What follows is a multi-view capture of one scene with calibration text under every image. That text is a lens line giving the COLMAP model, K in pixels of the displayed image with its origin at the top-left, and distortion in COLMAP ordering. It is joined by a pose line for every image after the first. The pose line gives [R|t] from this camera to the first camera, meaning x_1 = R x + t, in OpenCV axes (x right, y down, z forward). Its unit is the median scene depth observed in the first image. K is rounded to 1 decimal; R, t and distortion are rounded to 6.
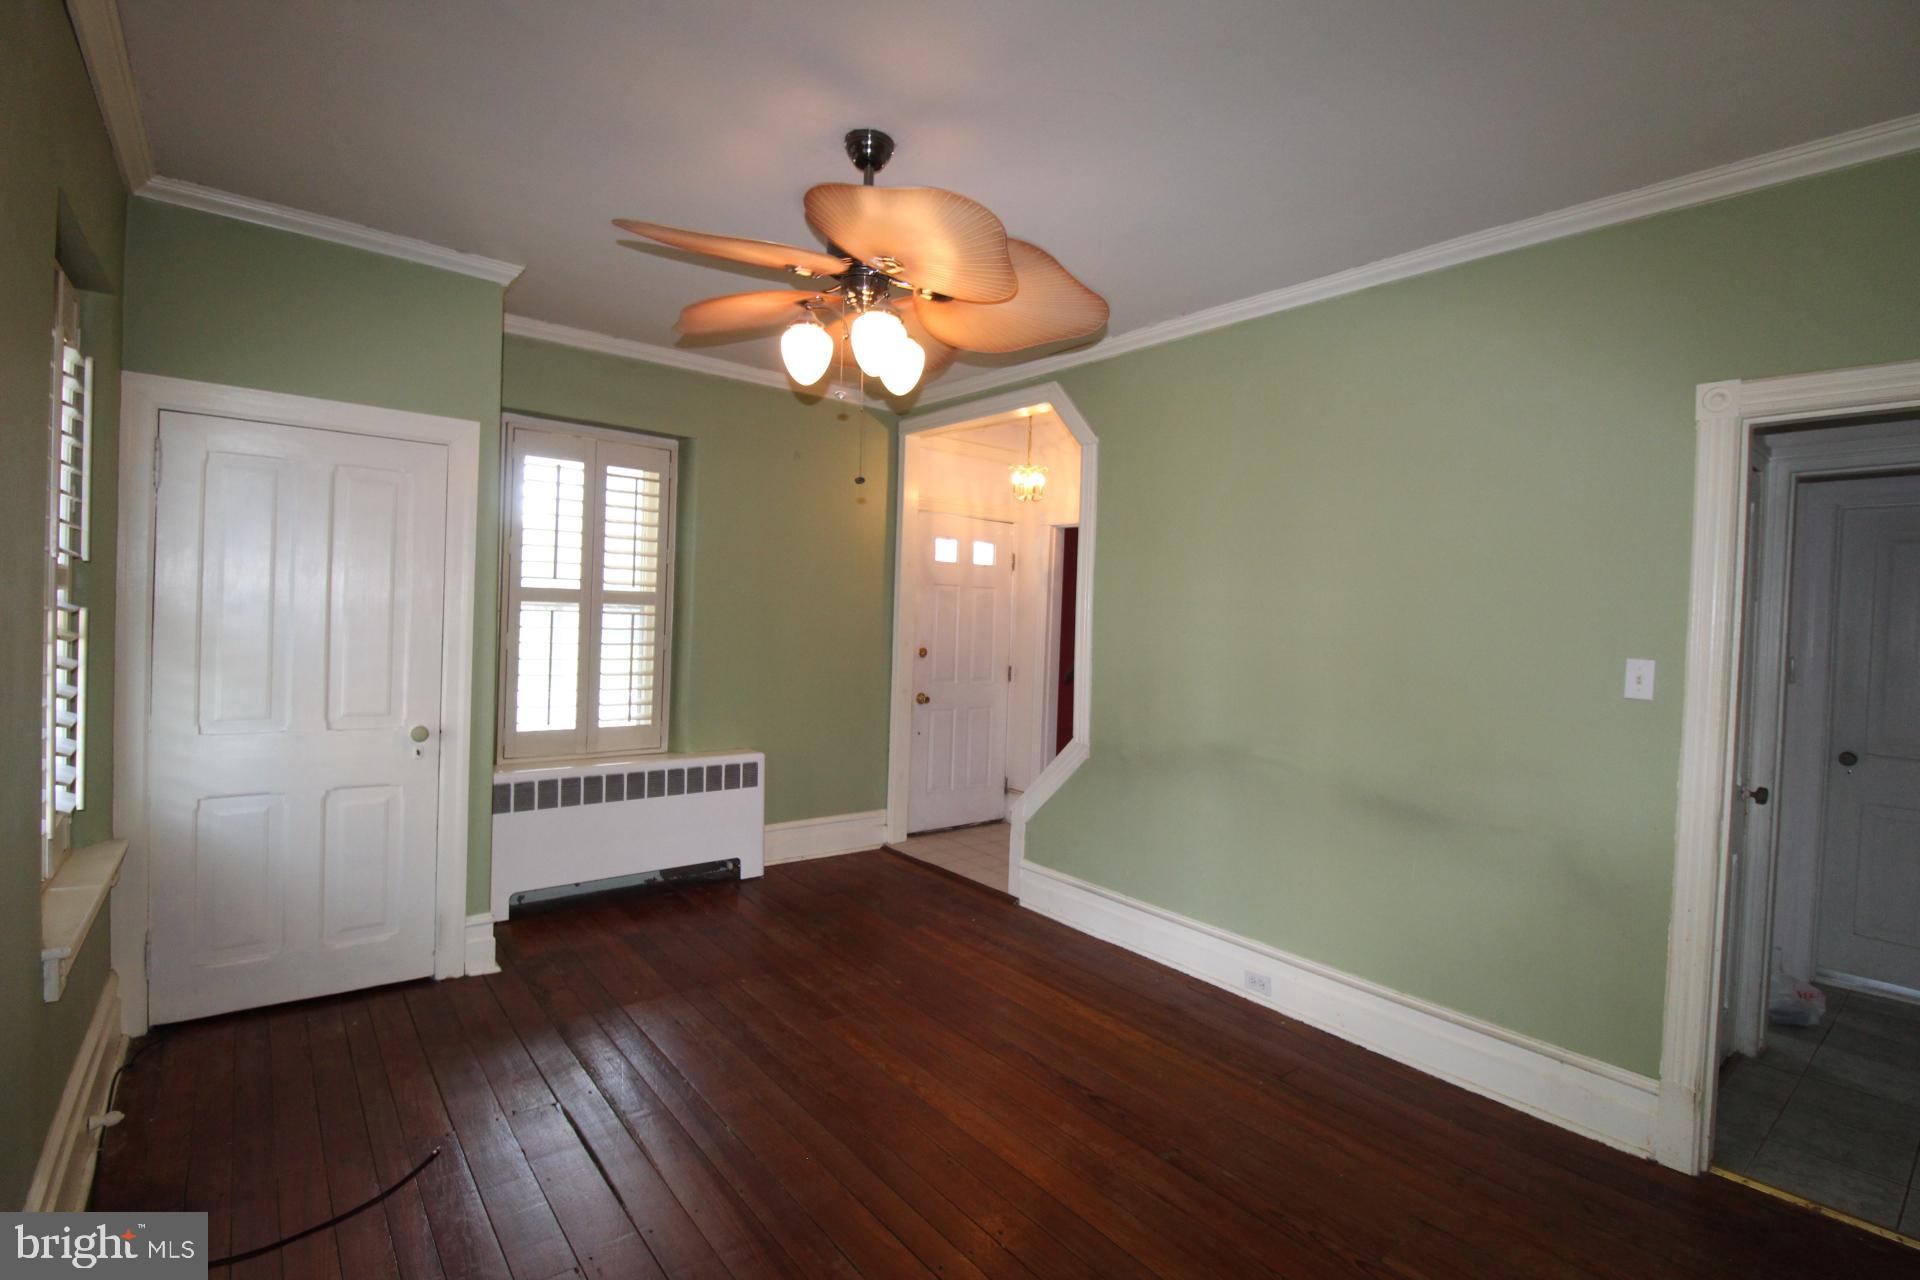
lens RADIAL K [[890.6, 0, 969.2], [0, 890.6, 631.6], [0, 0, 1]] dist [0.001161, -0.016693]
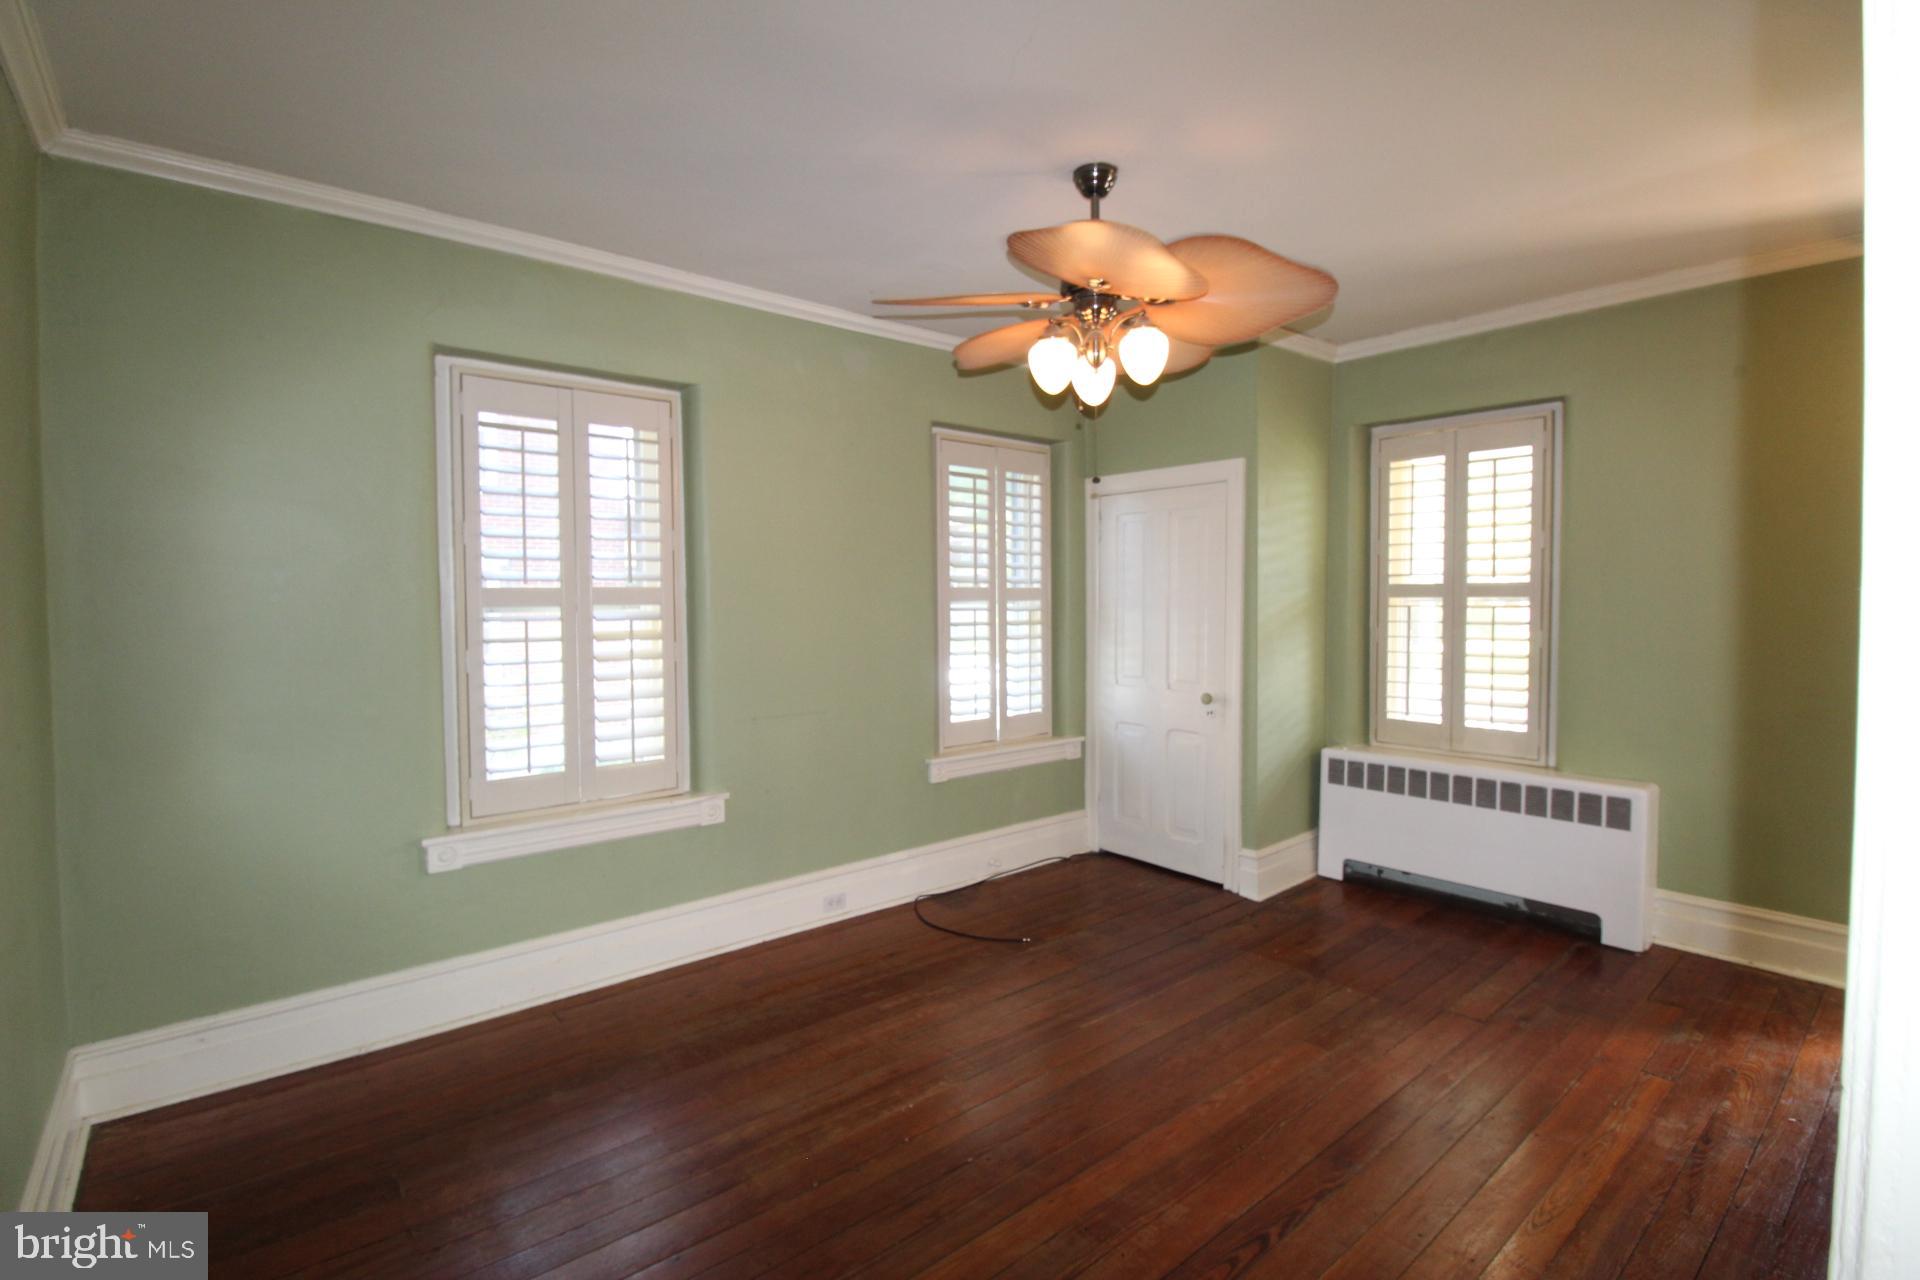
lens RADIAL K [[890.6, 0, 969.2], [0, 890.6, 631.6], [0, 0, 1]] dist [0.001161, -0.016693]
pose [[0.021065, 0.005021, -0.999766, 0.541942], [-0.013943, 0.999892, 0.004728, 0.008669], [0.999681, 0.013840, 0.021132, 0.451051]]
